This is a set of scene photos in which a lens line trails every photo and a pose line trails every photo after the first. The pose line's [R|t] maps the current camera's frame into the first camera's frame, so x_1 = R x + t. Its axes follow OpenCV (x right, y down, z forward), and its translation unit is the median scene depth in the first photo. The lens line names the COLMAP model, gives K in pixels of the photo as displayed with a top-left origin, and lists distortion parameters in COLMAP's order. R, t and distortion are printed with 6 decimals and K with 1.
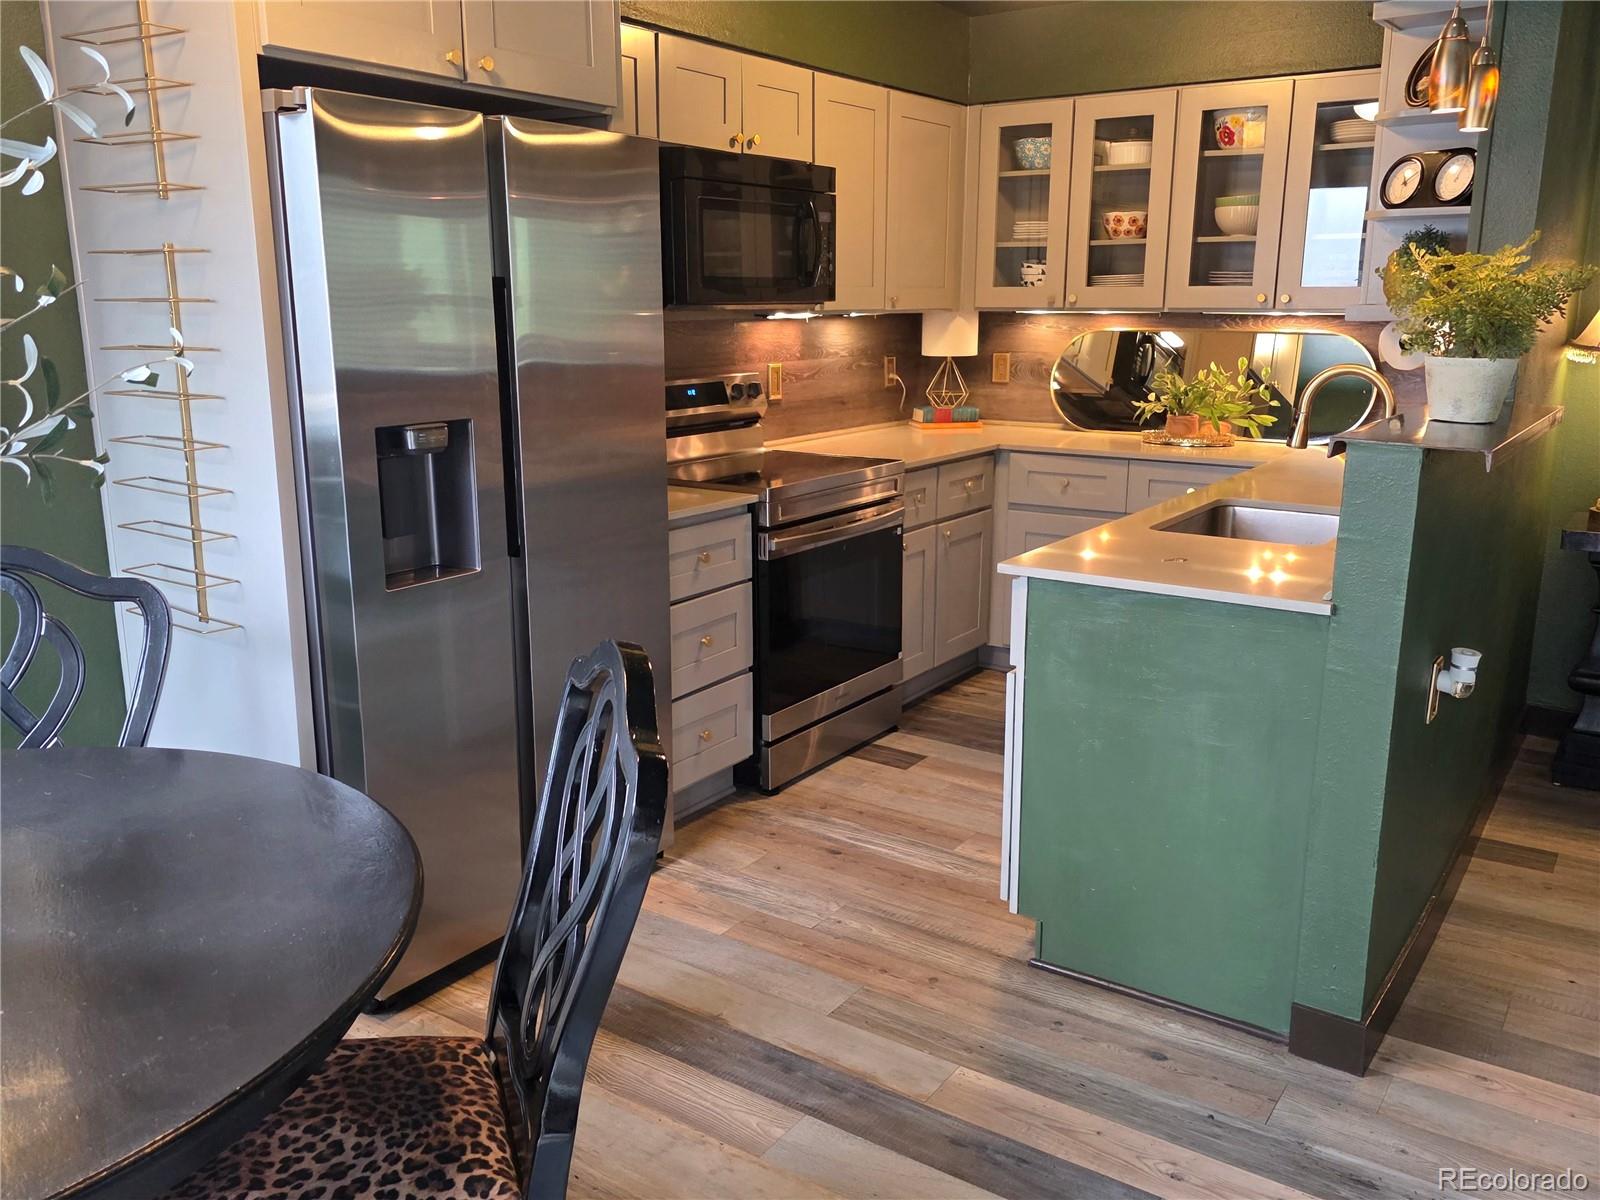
lens RADIAL K [[1299.6, 0, 794.4], [0, 1299.6, 588.2], [0, 0, 1]] dist [0.078977, -0.082662]
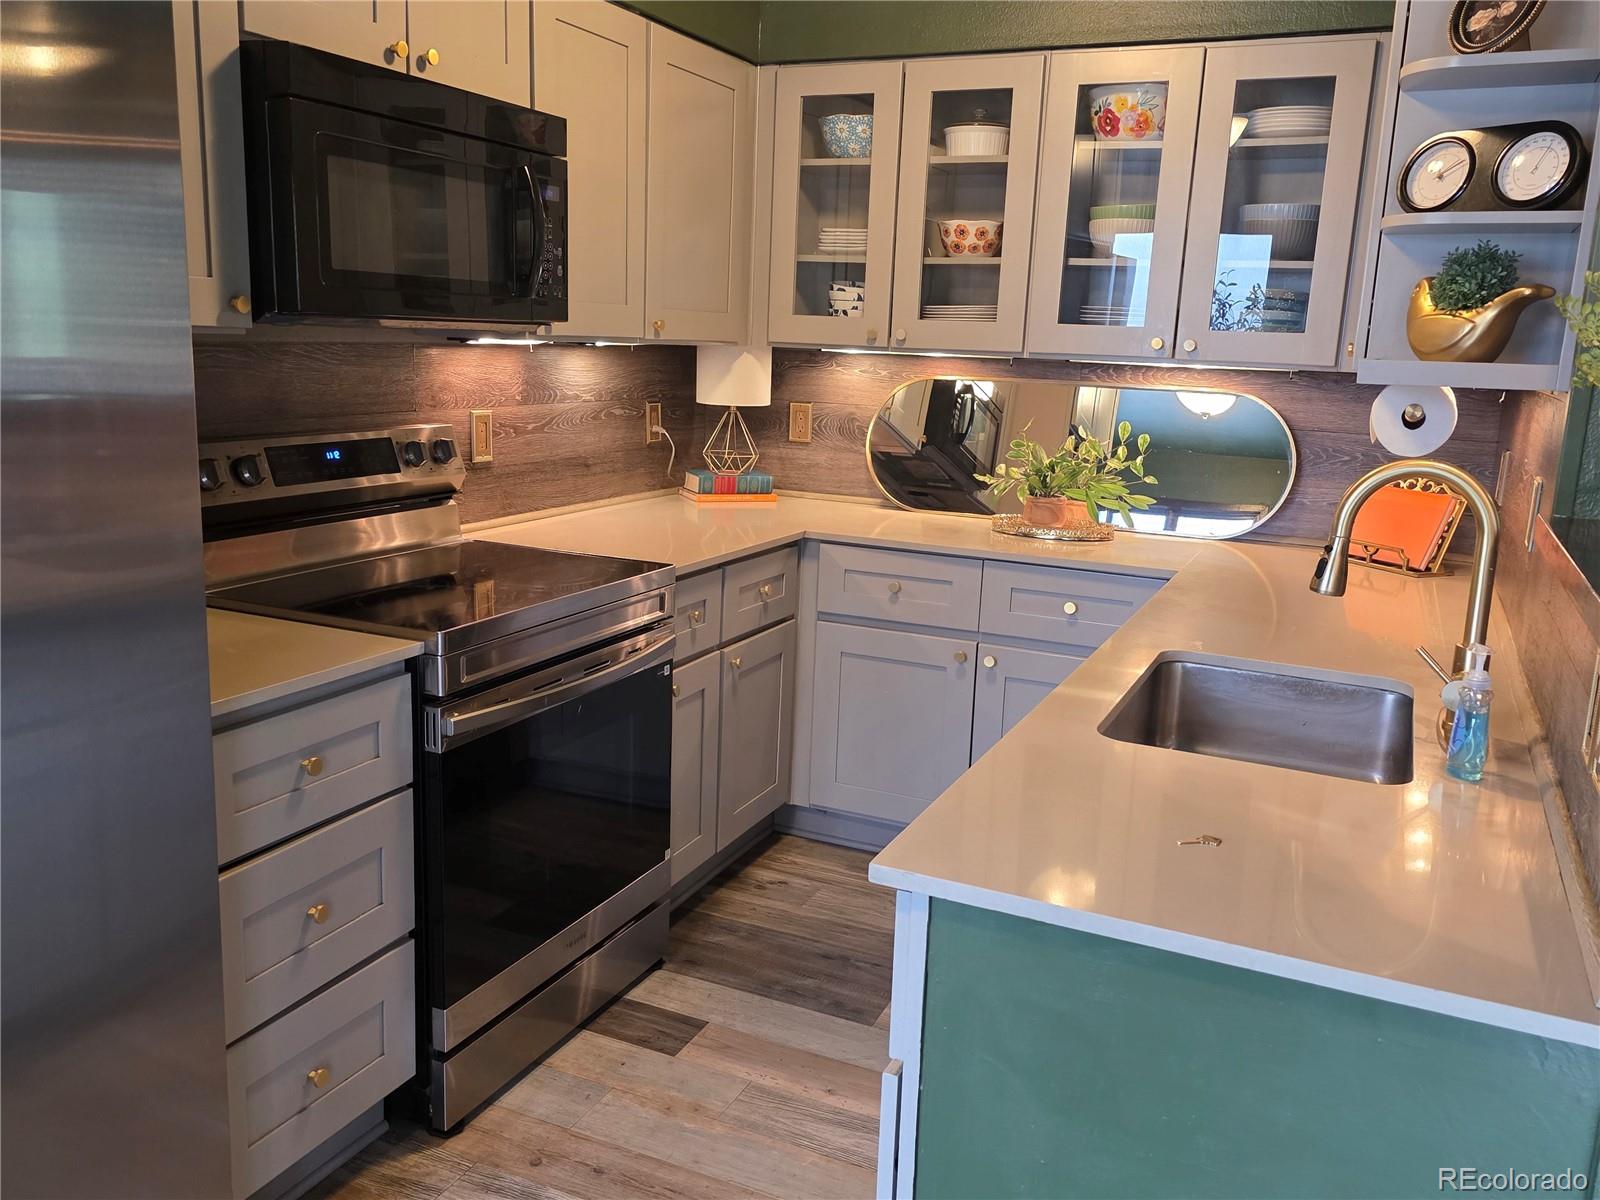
lens RADIAL K [[1299.6, 0, 805.0], [0, 1299.6, 597.9], [0, 0, 1]] dist [0.078977, -0.082662]
pose [[0.982700, 0.002205, 0.185190, 0.025607], [0.000830, 0.999867, -0.016305, -0.066041], [-0.185201, 0.016176, 0.982567, 0.313439]]
